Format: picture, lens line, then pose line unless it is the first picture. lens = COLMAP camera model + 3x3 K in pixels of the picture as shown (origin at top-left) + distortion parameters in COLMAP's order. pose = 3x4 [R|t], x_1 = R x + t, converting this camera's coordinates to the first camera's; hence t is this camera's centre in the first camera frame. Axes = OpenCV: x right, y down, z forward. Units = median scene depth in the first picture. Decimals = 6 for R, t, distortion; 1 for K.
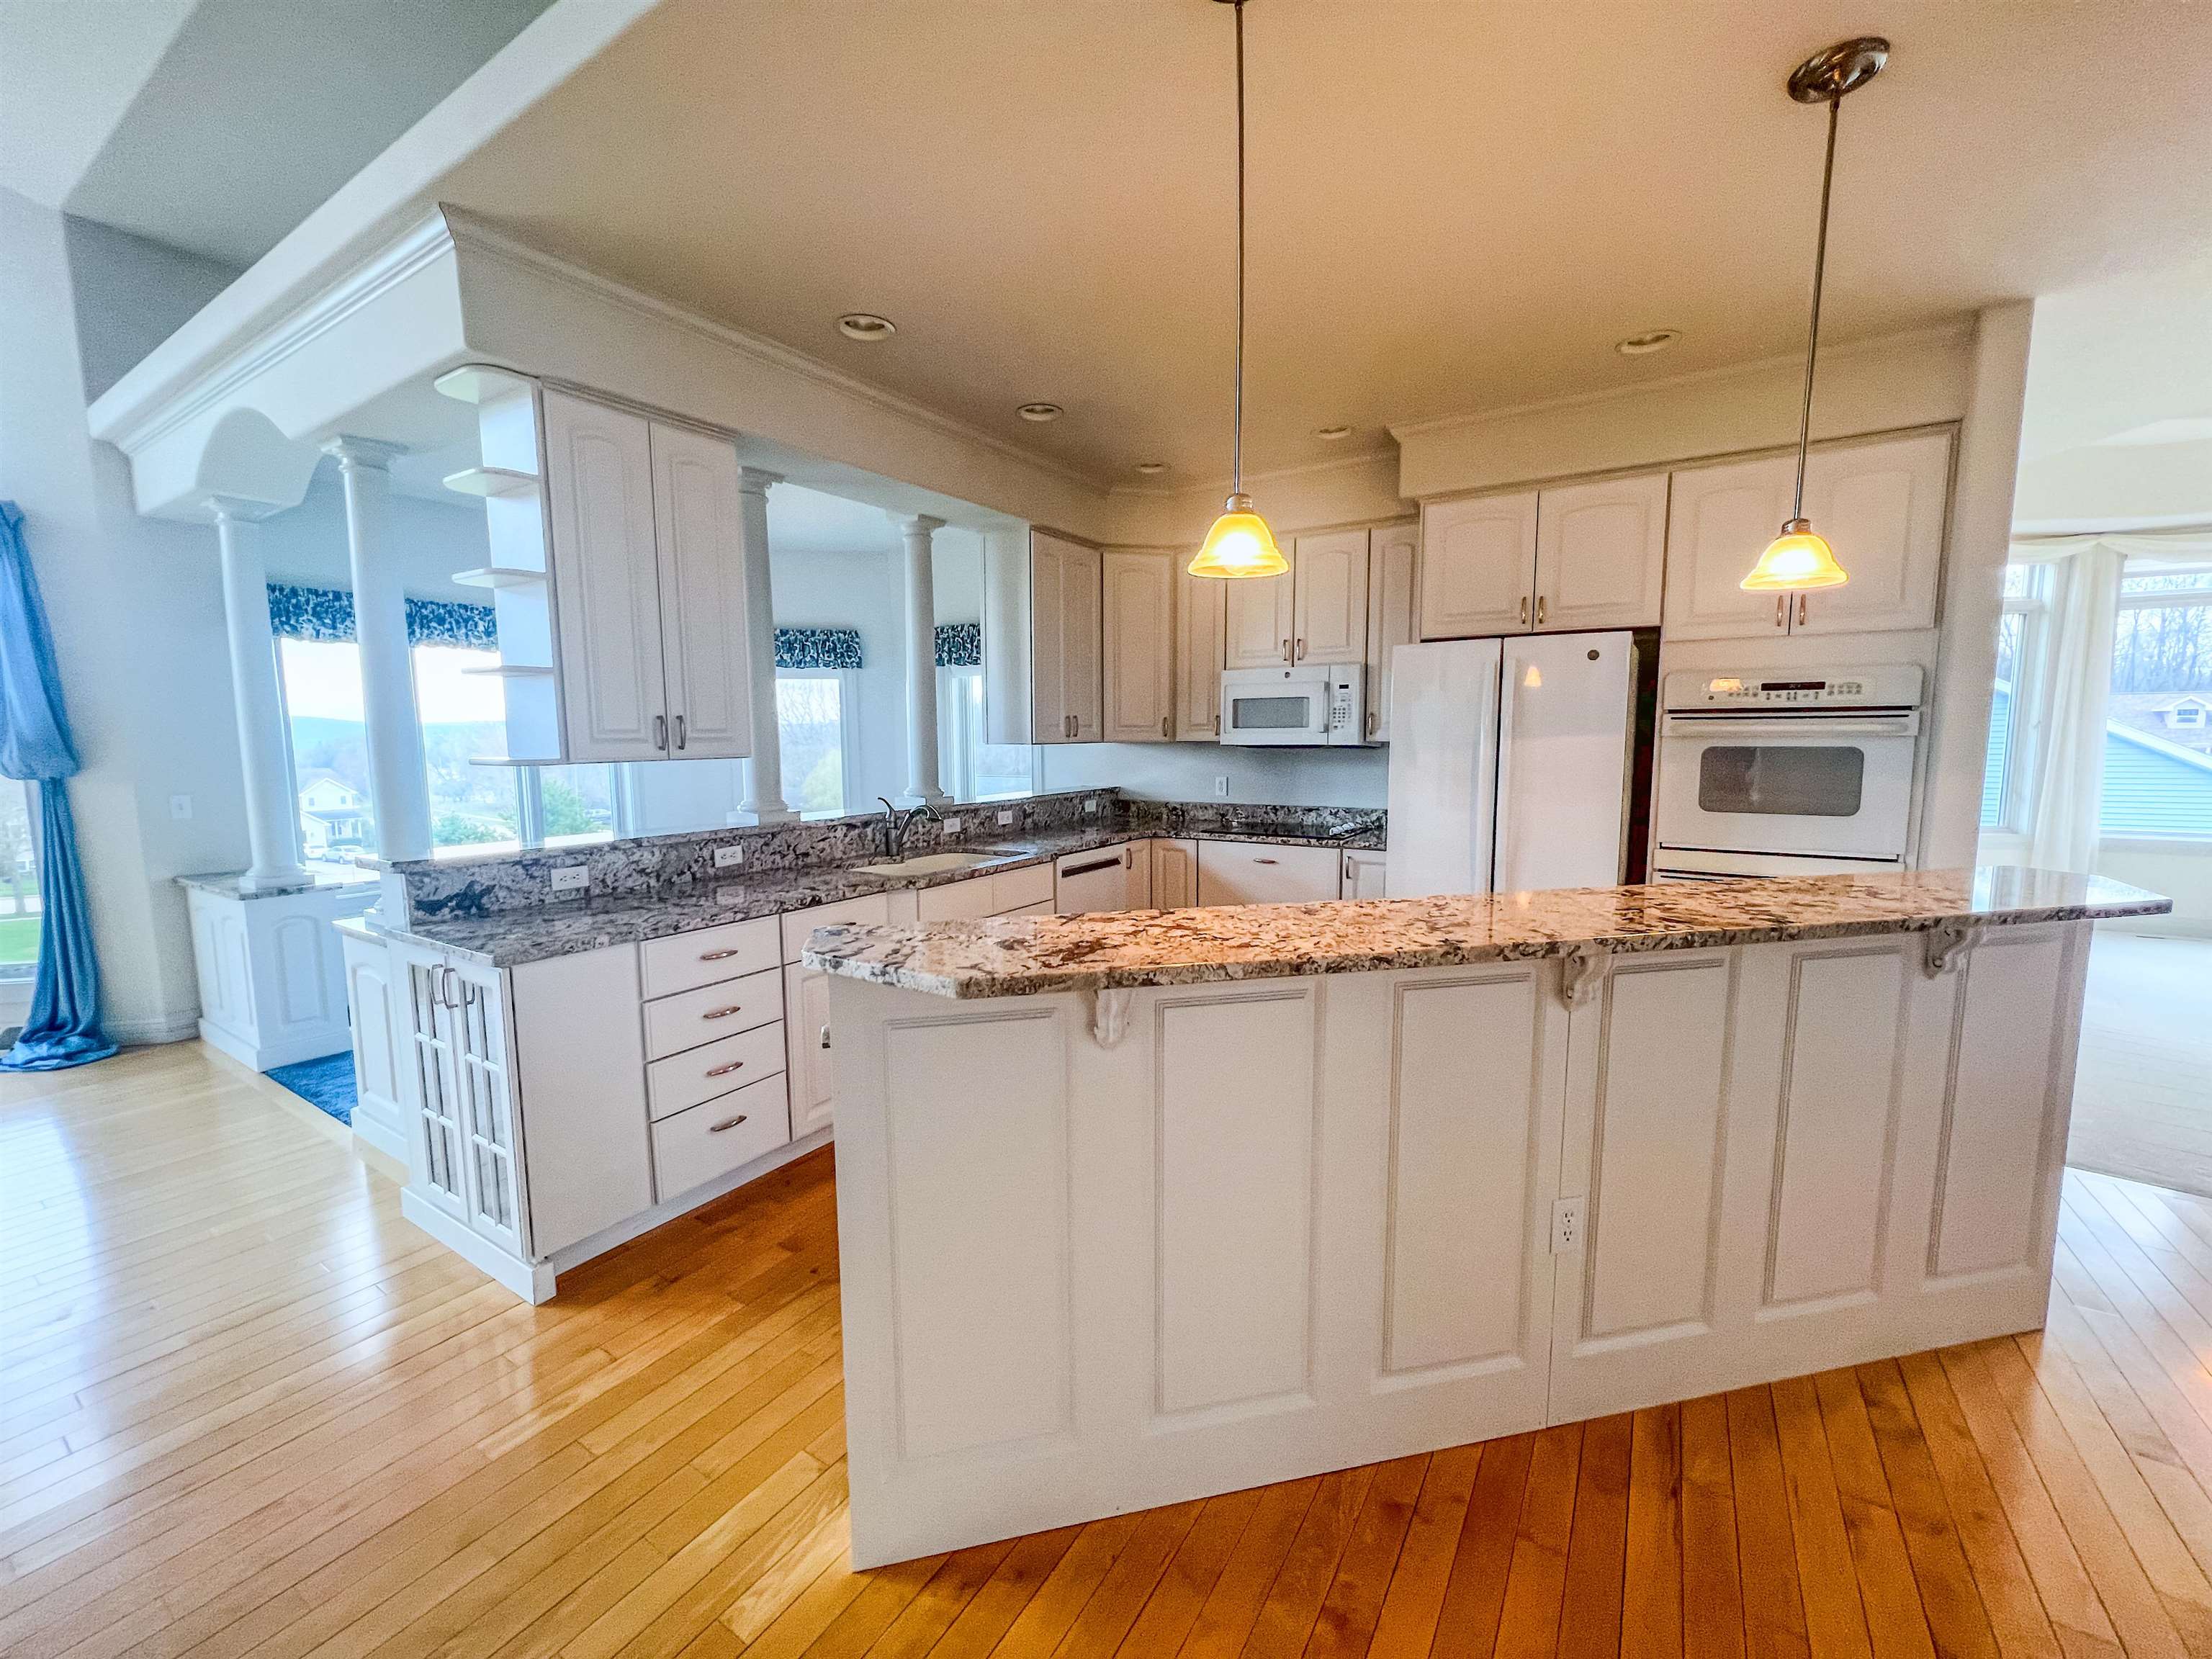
lens RADIAL K [[877.5, 0, 1113.4], [0, 877.5, 831.5], [0, 0, 1]] dist [0.009176, -0.000056]
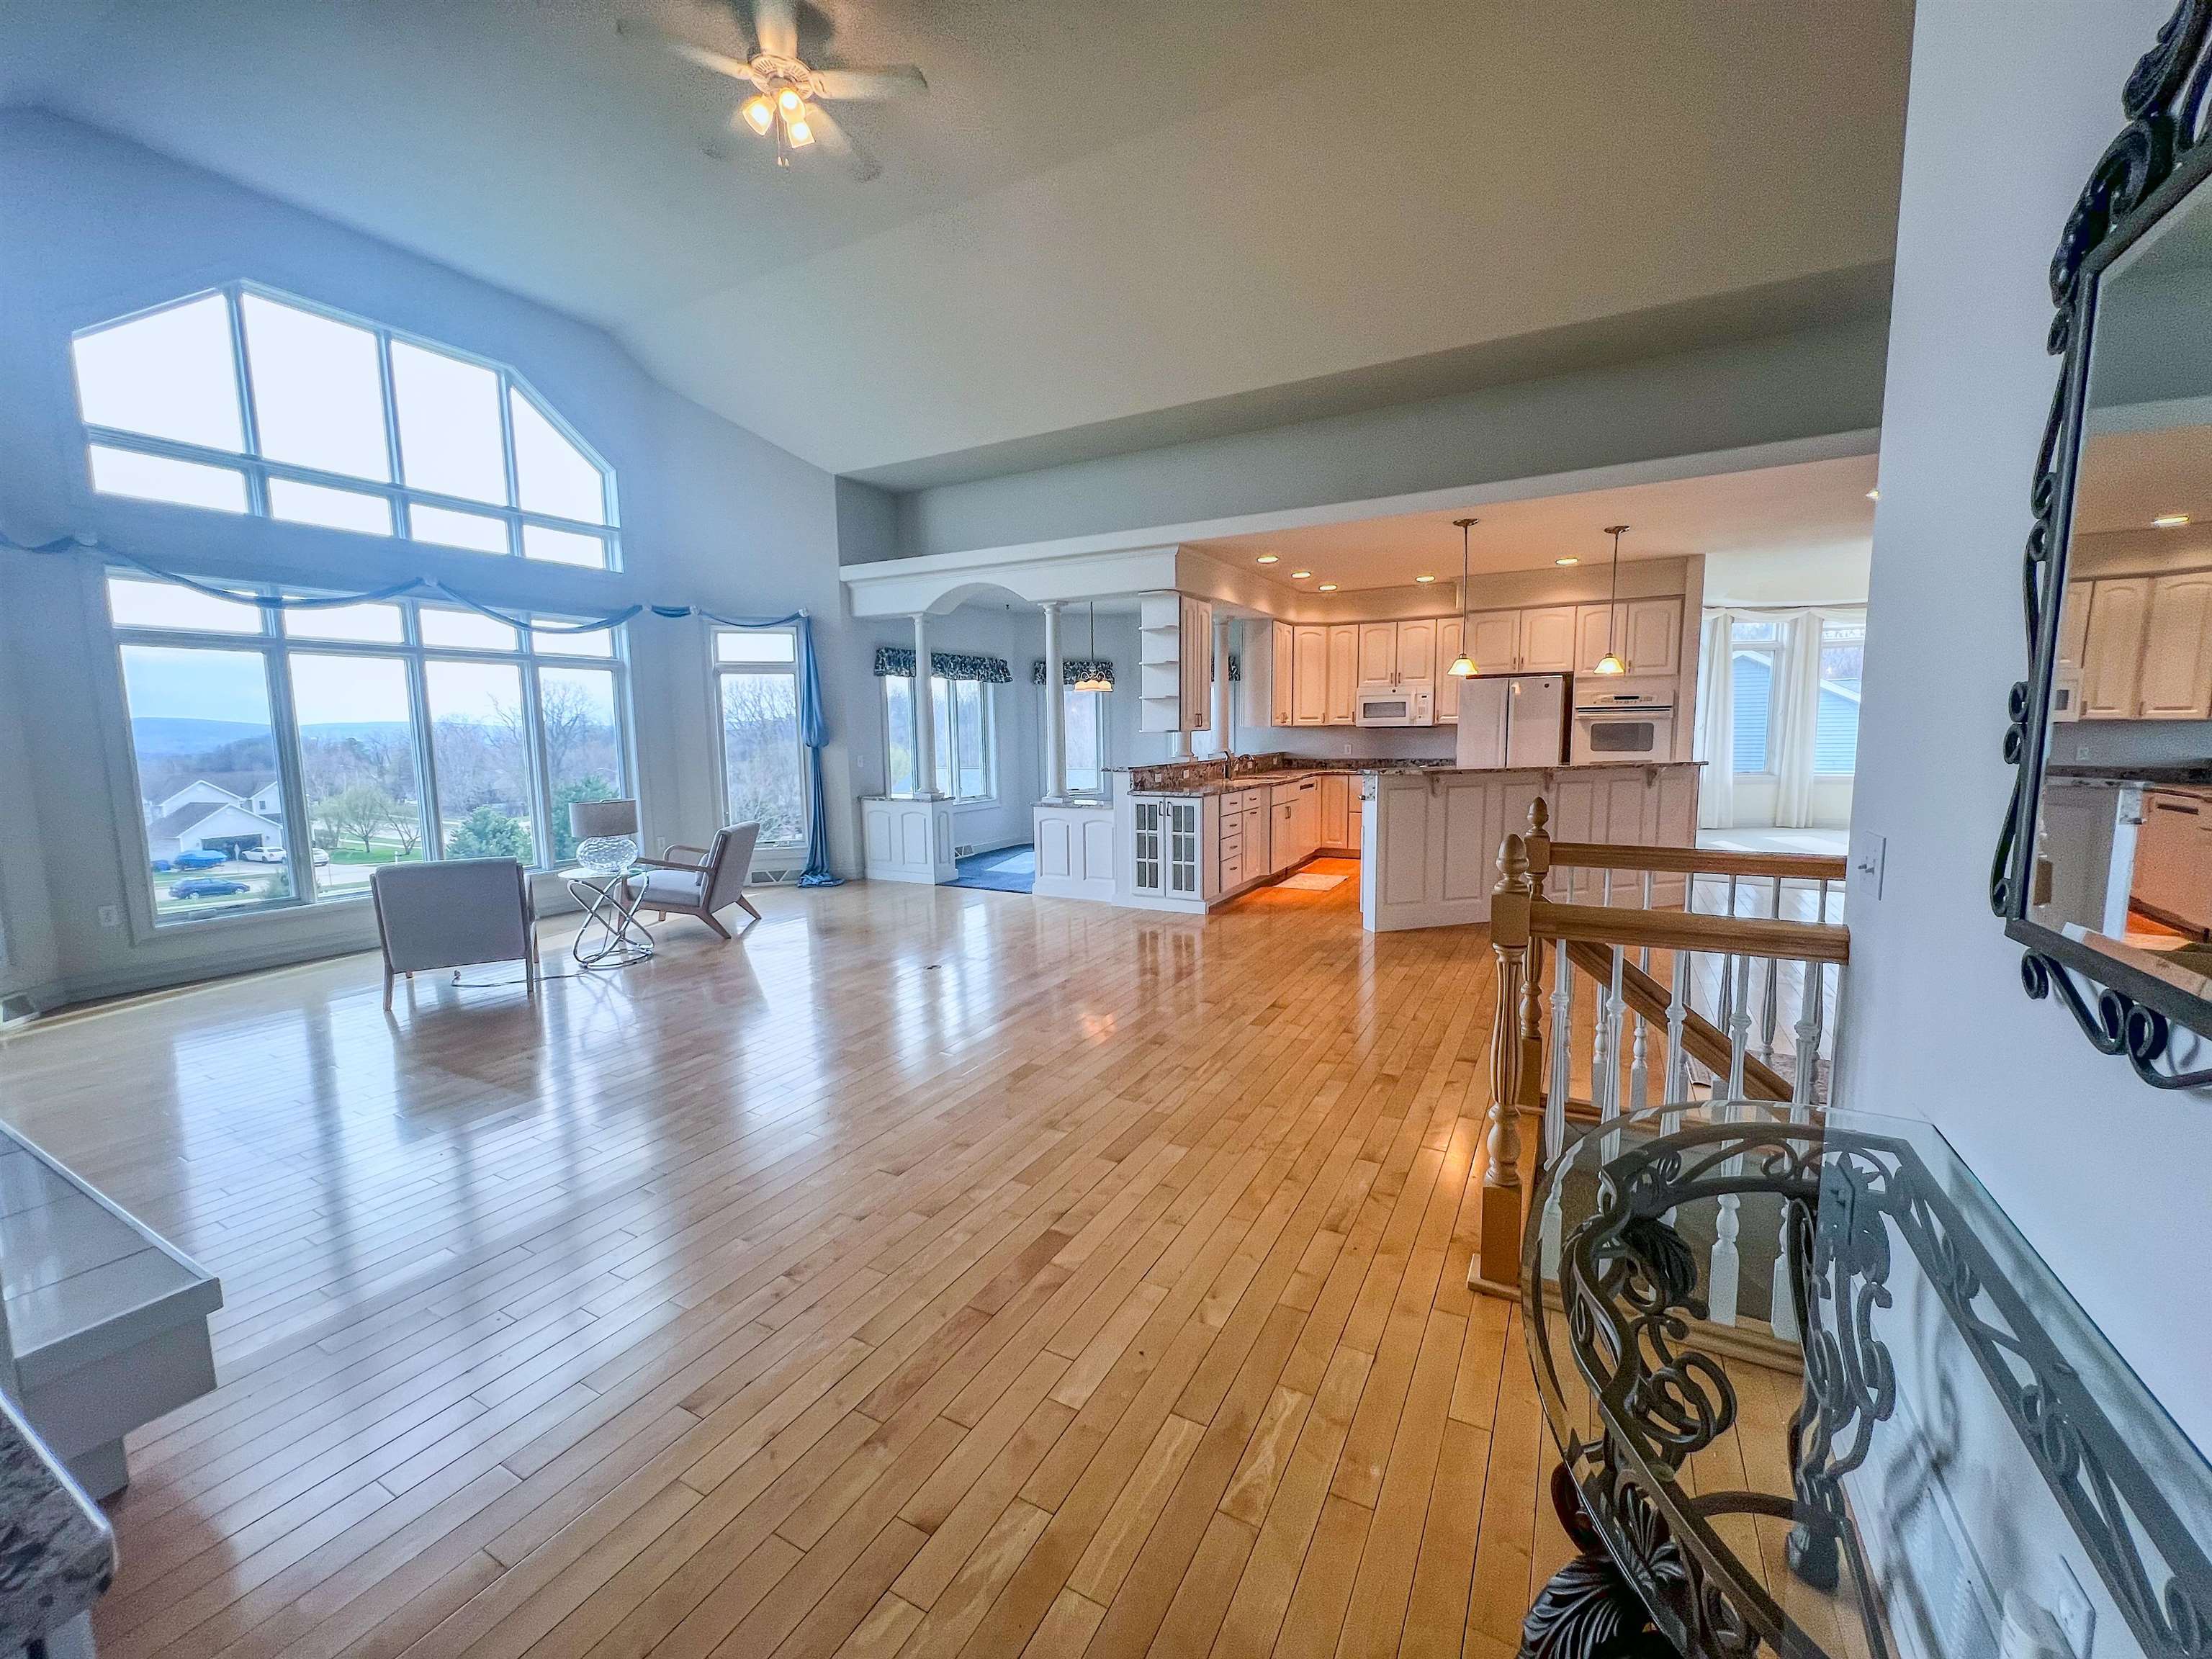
lens RADIAL K [[877.5, 0, 1112.3], [0, 877.5, 839.9], [0, 0, 1]] dist [0.009176, -0.000056]
pose [[0.997722, -0.016410, 0.065439, -0.590200], [0.015461, 0.999768, 0.014978, 0.123215], [-0.065669, -0.013932, 0.997744, -0.974087]]
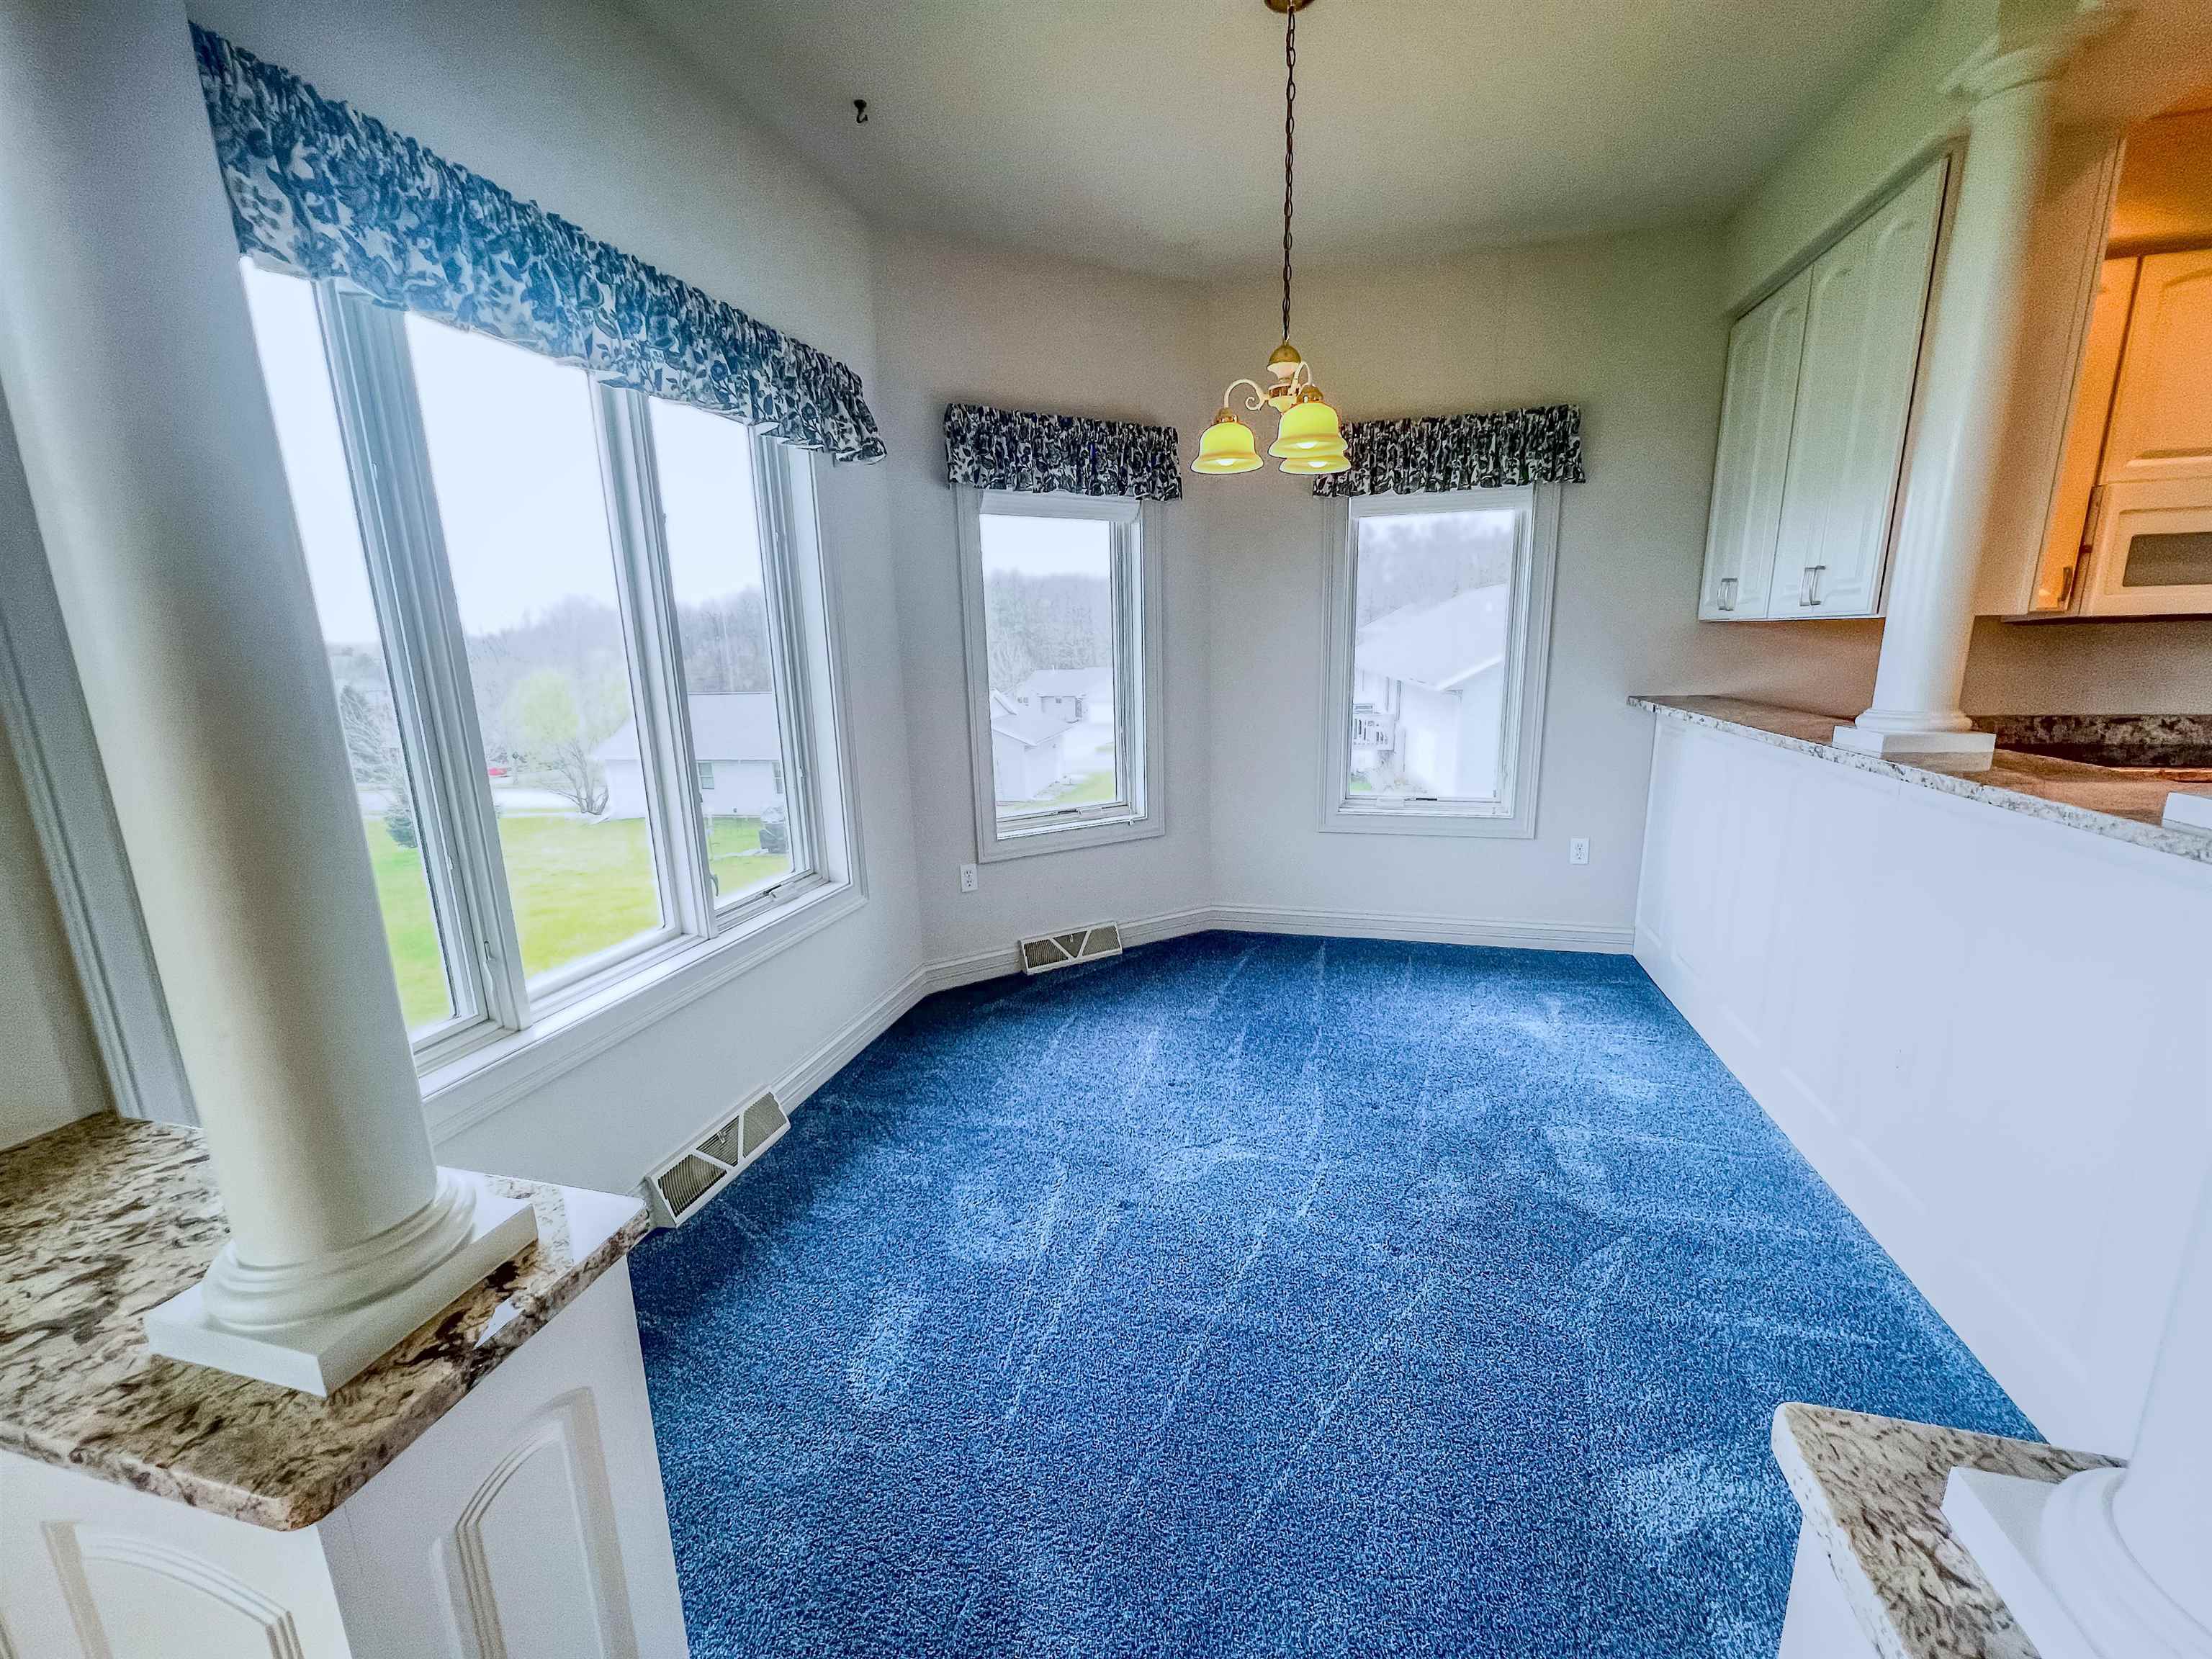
lens RADIAL K [[877.5, 0, 1106.3], [0, 877.5, 832.5], [0, 0, 1]] dist [0.009176, -0.000056]
pose [[0.954526, -0.077545, 0.287866, -0.744612], [0.048966, 0.993245, 0.105196, -0.053563], [-0.294079, -0.086317, 0.951876, 0.675110]]
